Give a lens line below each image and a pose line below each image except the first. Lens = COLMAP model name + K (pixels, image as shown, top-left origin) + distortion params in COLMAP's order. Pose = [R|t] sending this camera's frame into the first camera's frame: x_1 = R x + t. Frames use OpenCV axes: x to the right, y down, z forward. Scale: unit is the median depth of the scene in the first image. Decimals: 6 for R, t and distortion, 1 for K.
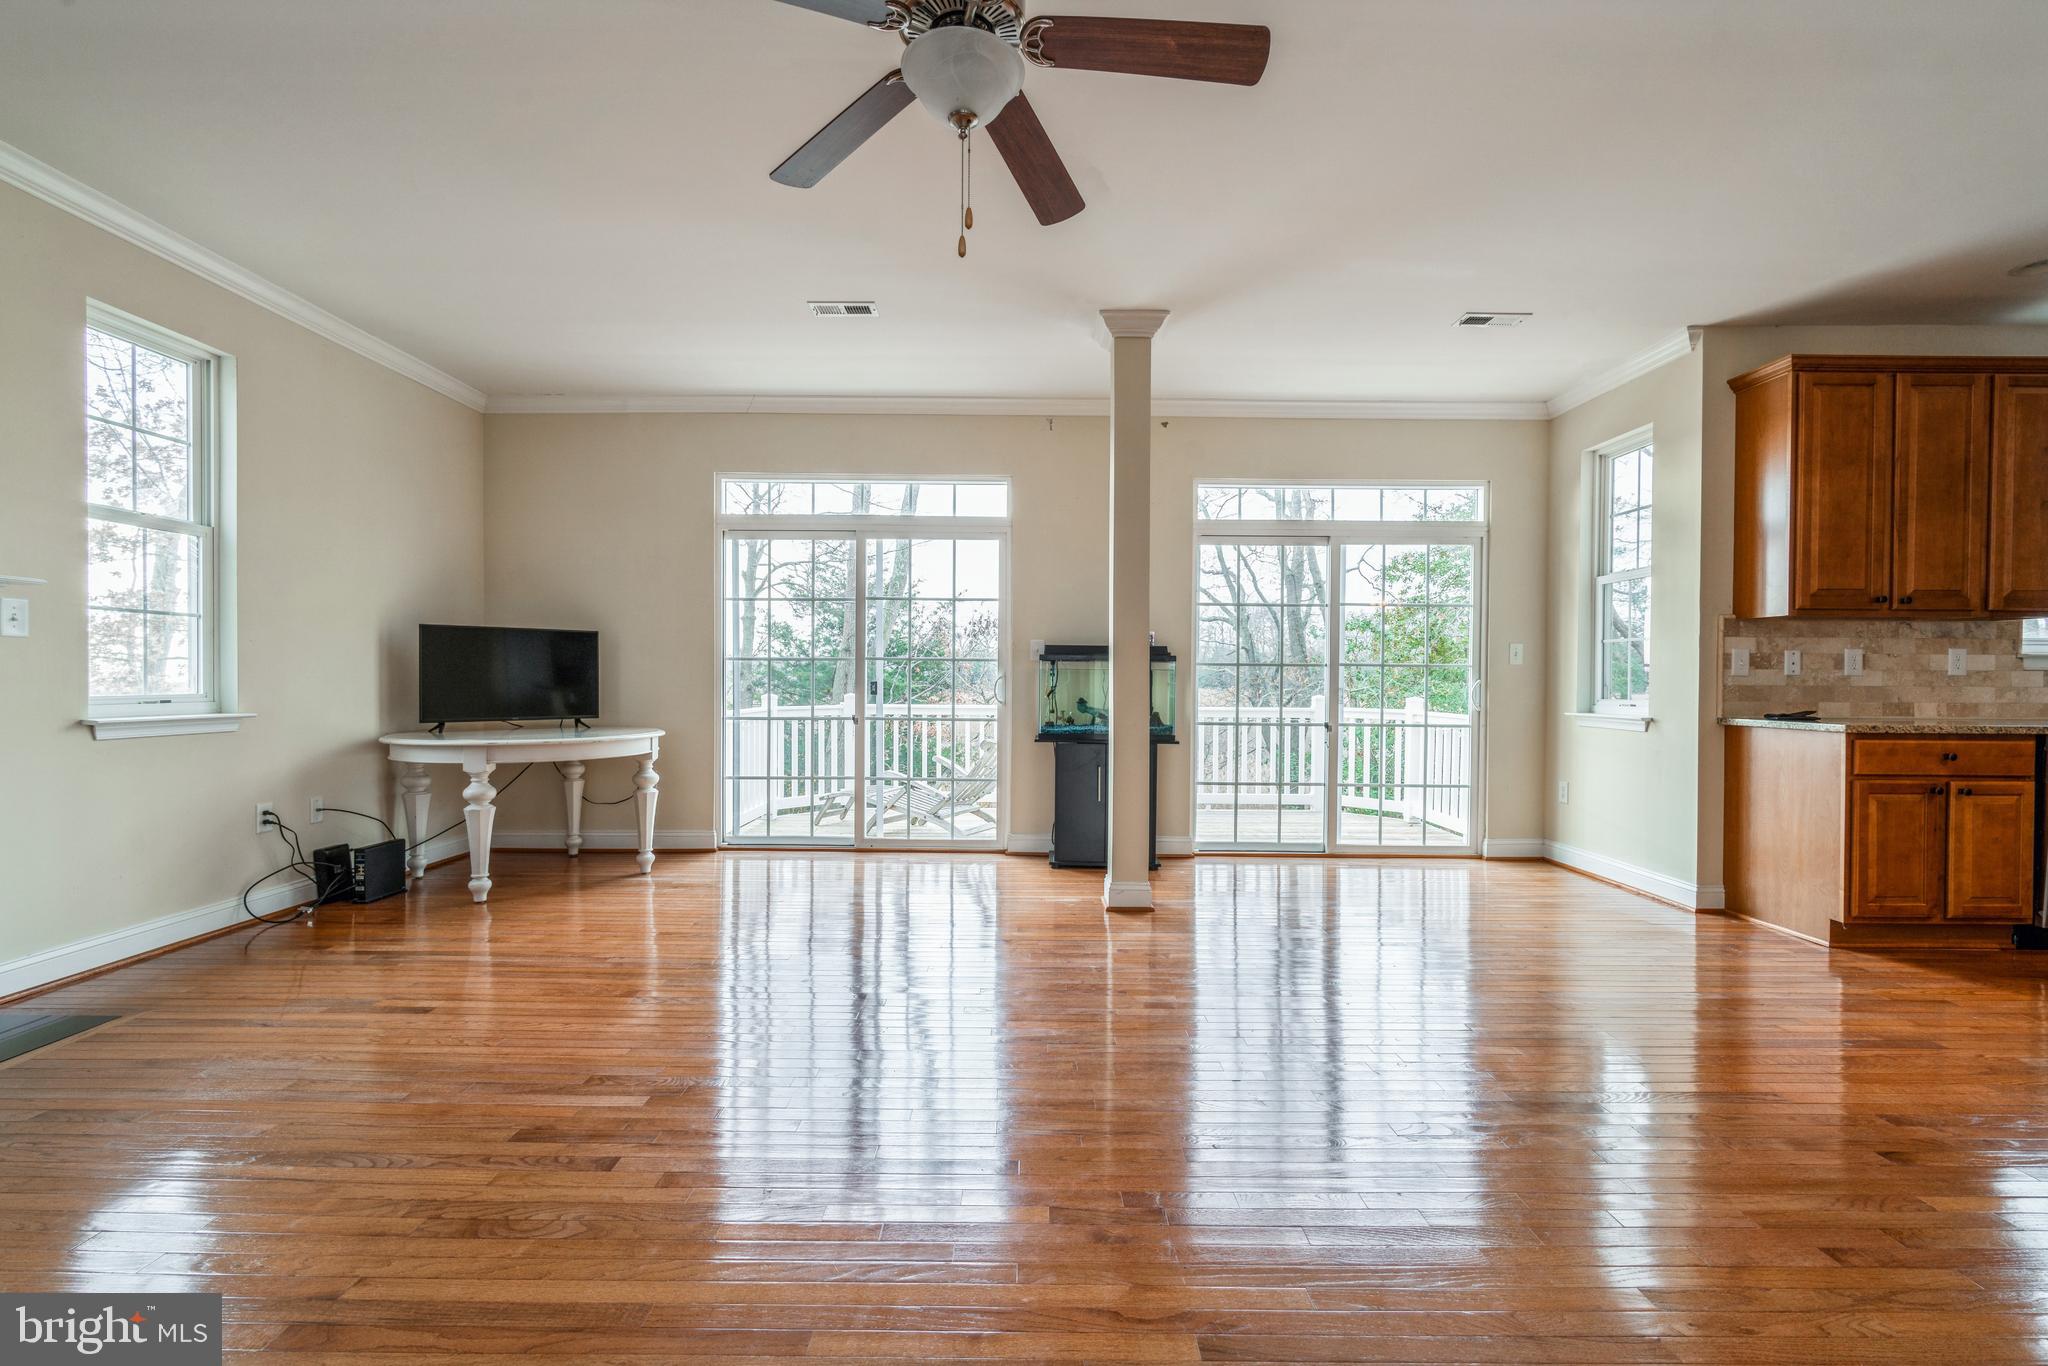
lens RADIAL K [[881.0, 0, 1009.1], [0, 881.0, 689.8], [0, 0, 1]] dist [-0.002178, 0.000442]
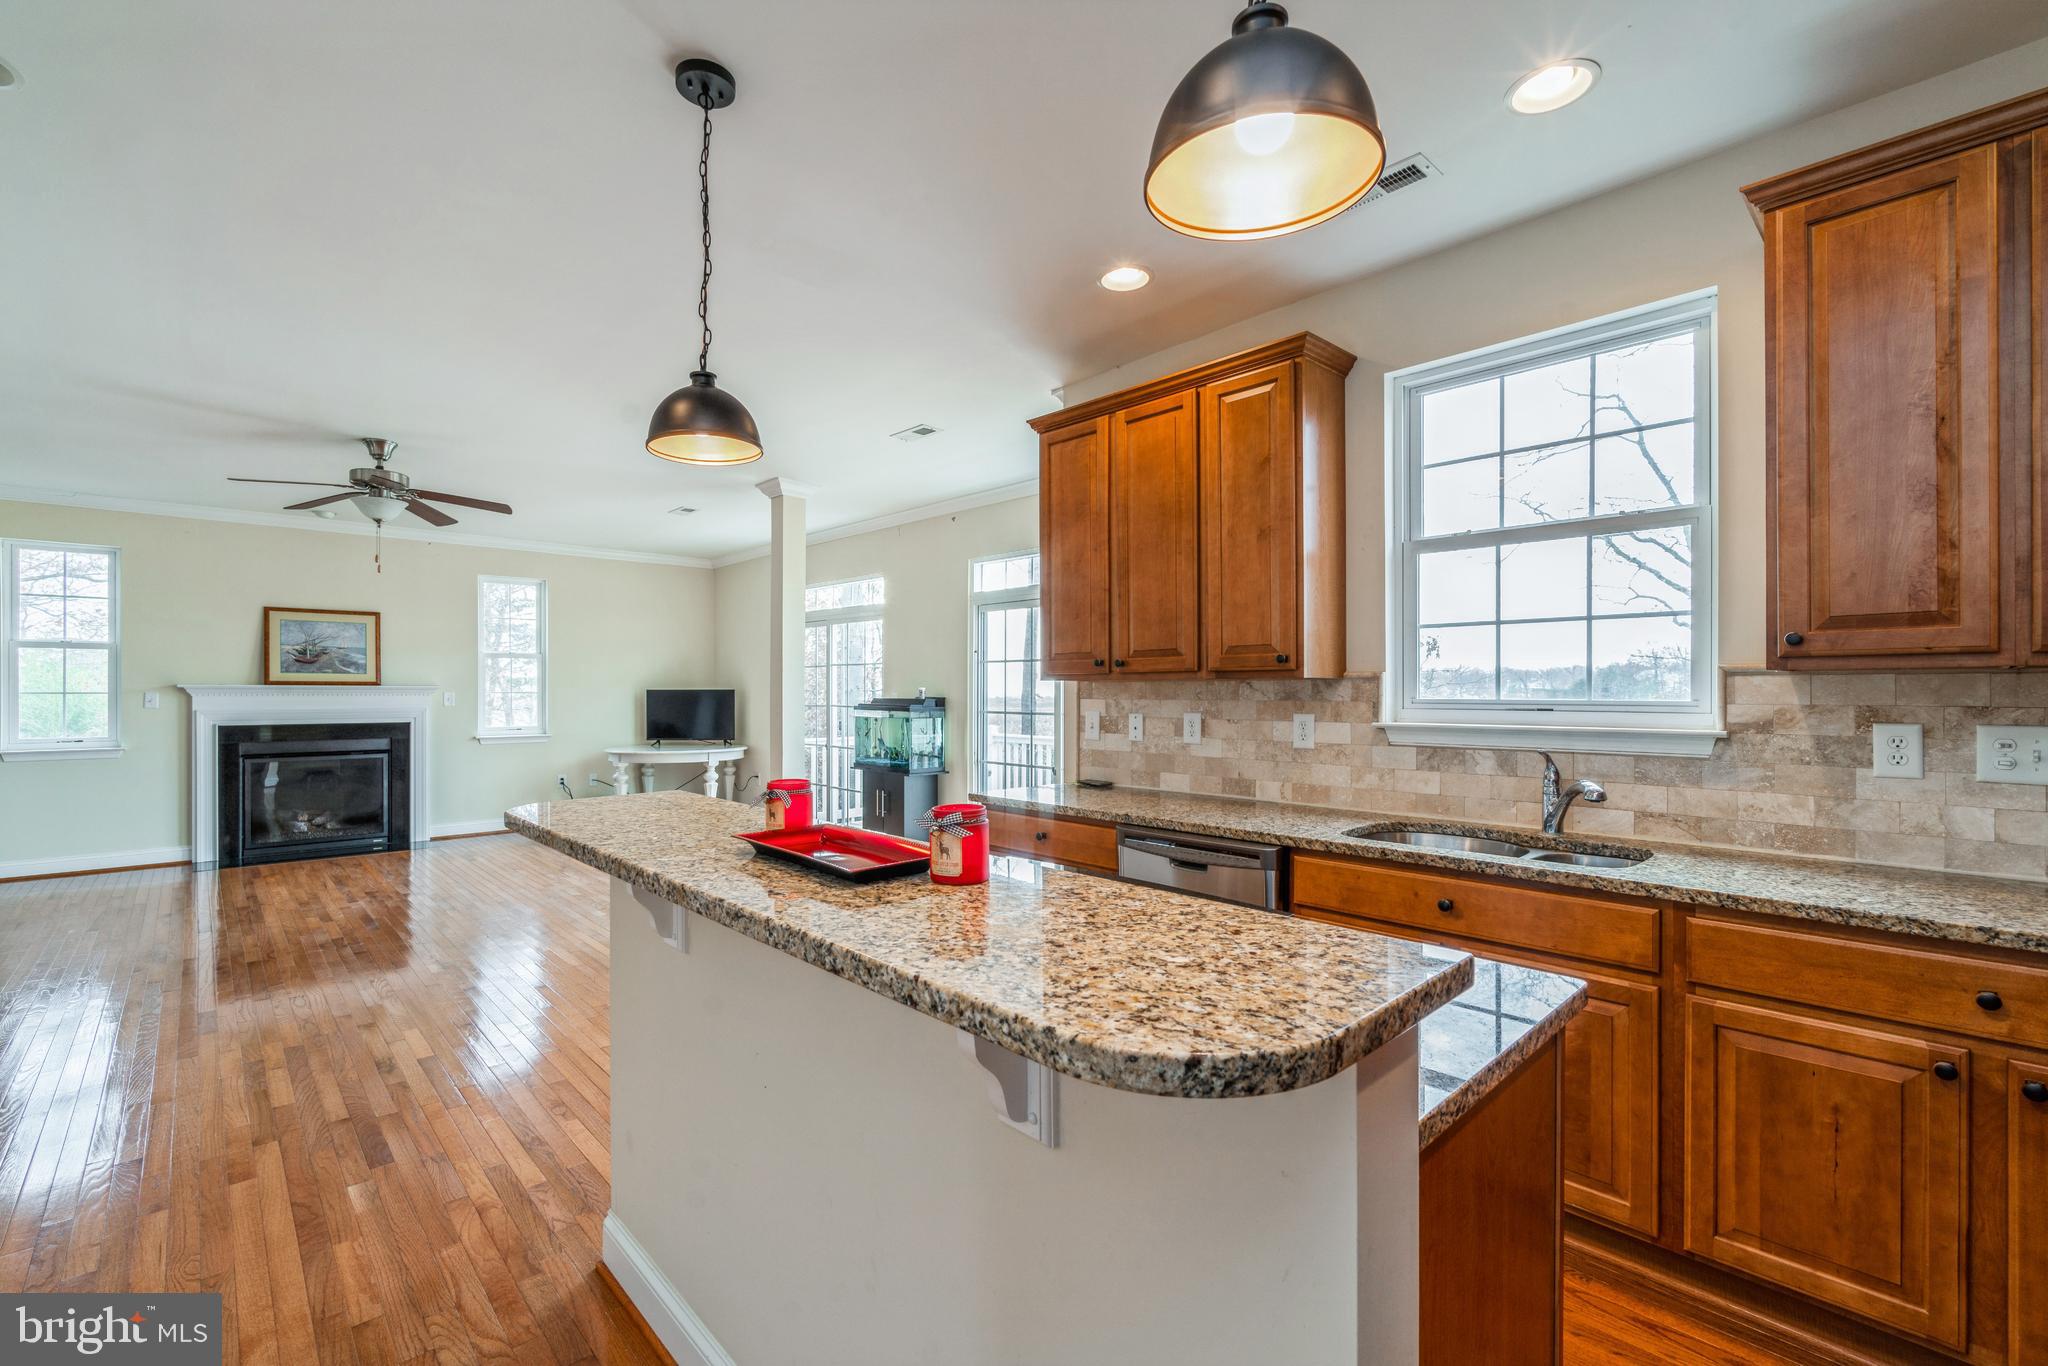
lens RADIAL K [[881.0, 0, 1033.6], [0, 881.0, 692.2], [0, 0, 1]] dist [-0.002178, 0.000442]
pose [[0.692136, -0.004802, -0.721751, 1.474763], [-0.005063, 0.999921, -0.011508, -0.056027], [0.721750, 0.011619, 0.692057, 0.289186]]
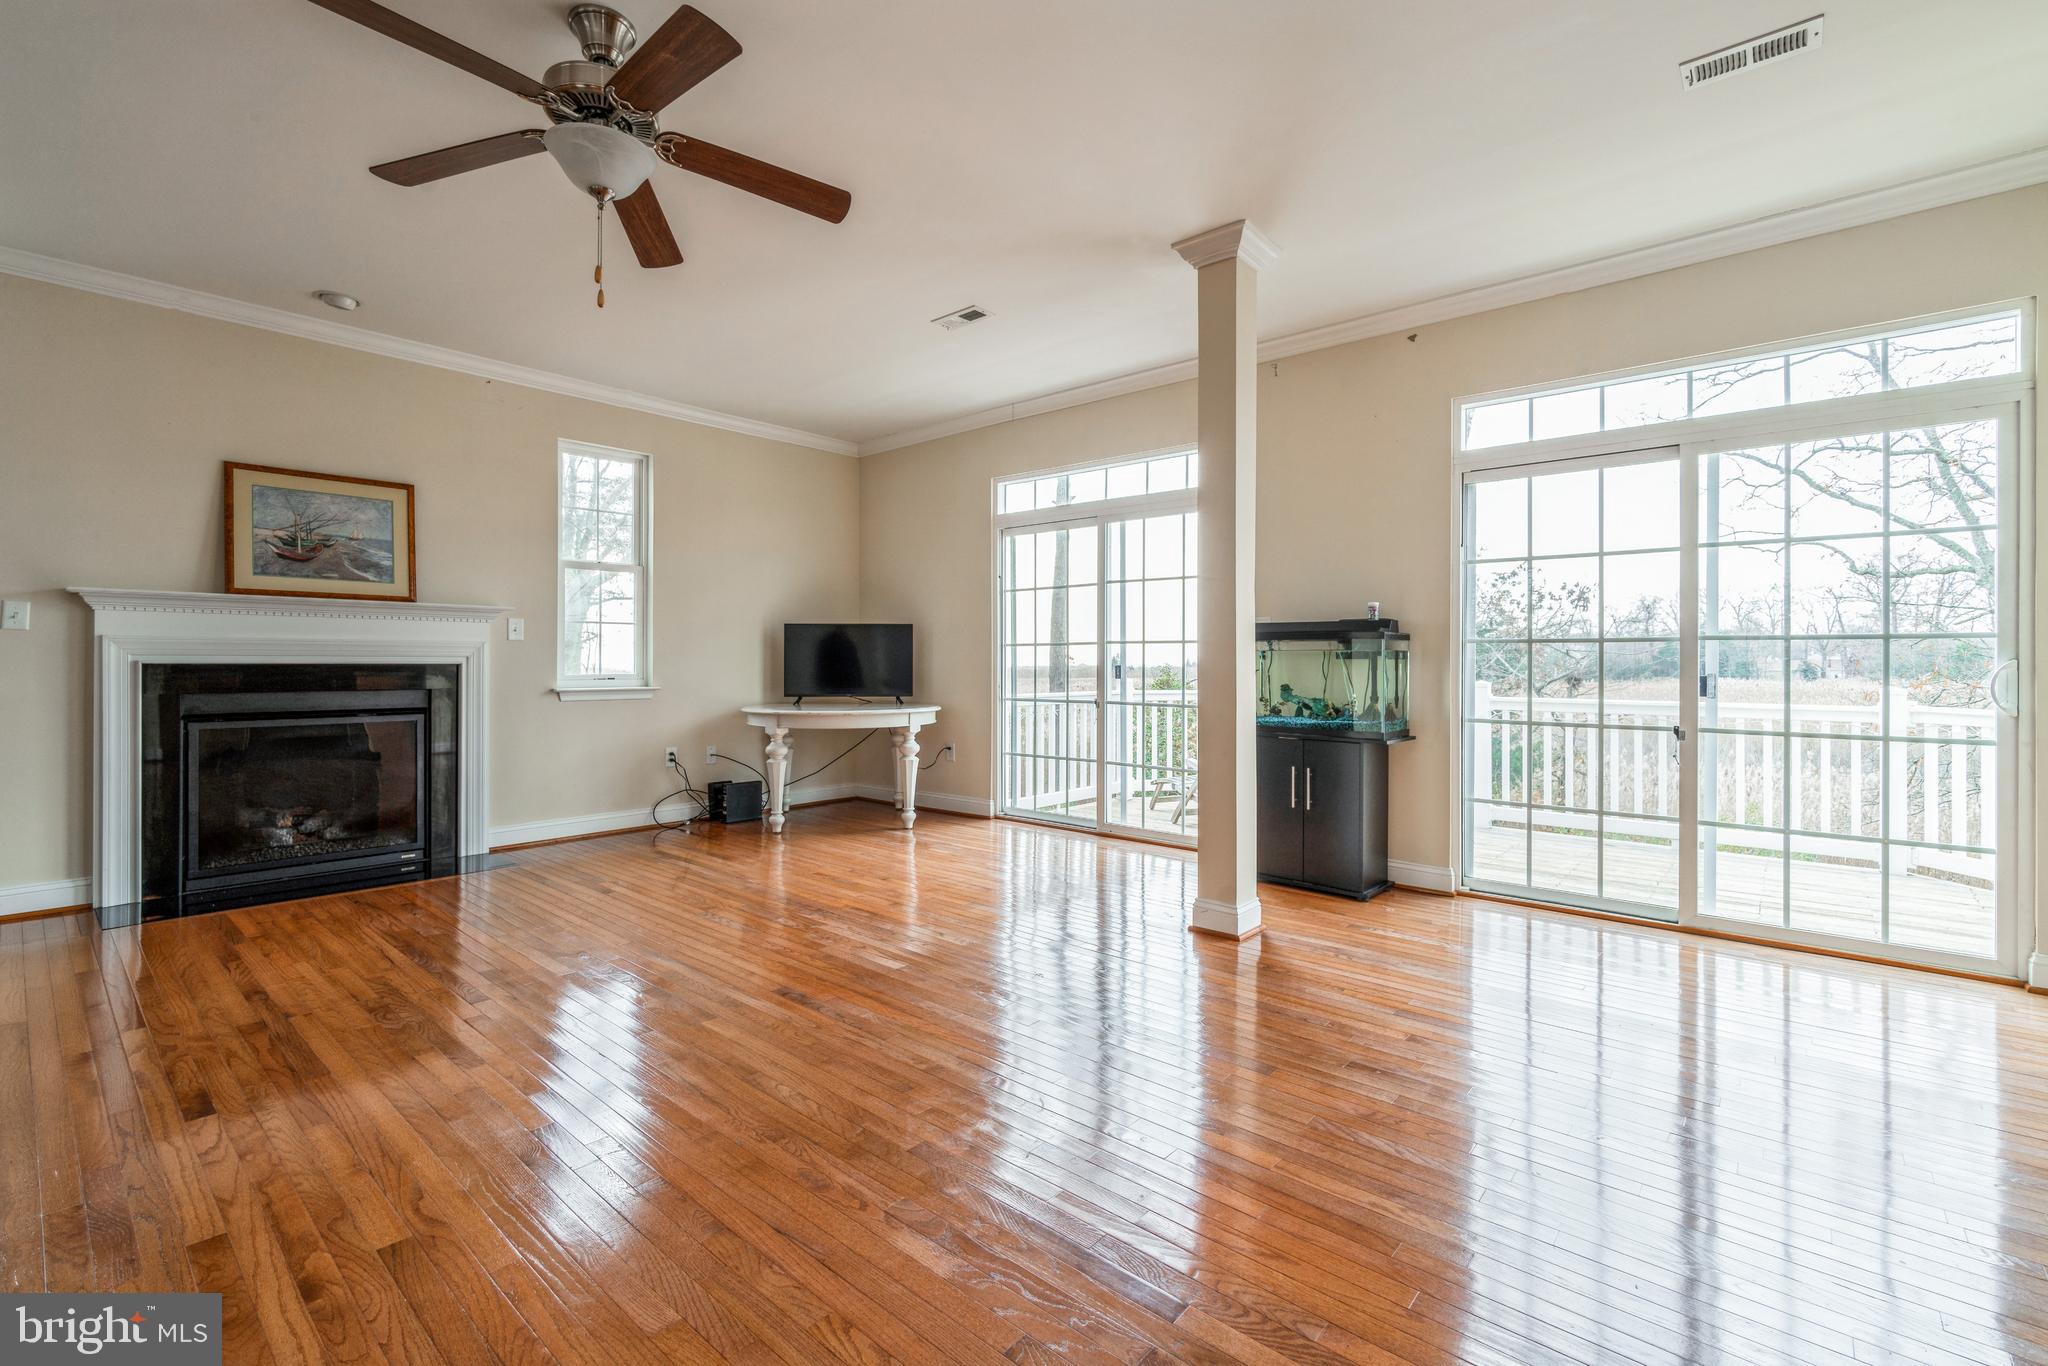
lens RADIAL K [[881.0, 0, 1009.0], [0, 881.0, 656.7], [0, 0, 1]] dist [-0.002178, 0.000442]
pose [[0.758738, -0.008969, -0.651334, 0.522130], [-0.006580, 0.999749, -0.021432, 0.003322], [0.651363, 0.020547, 0.758488, 0.218438]]
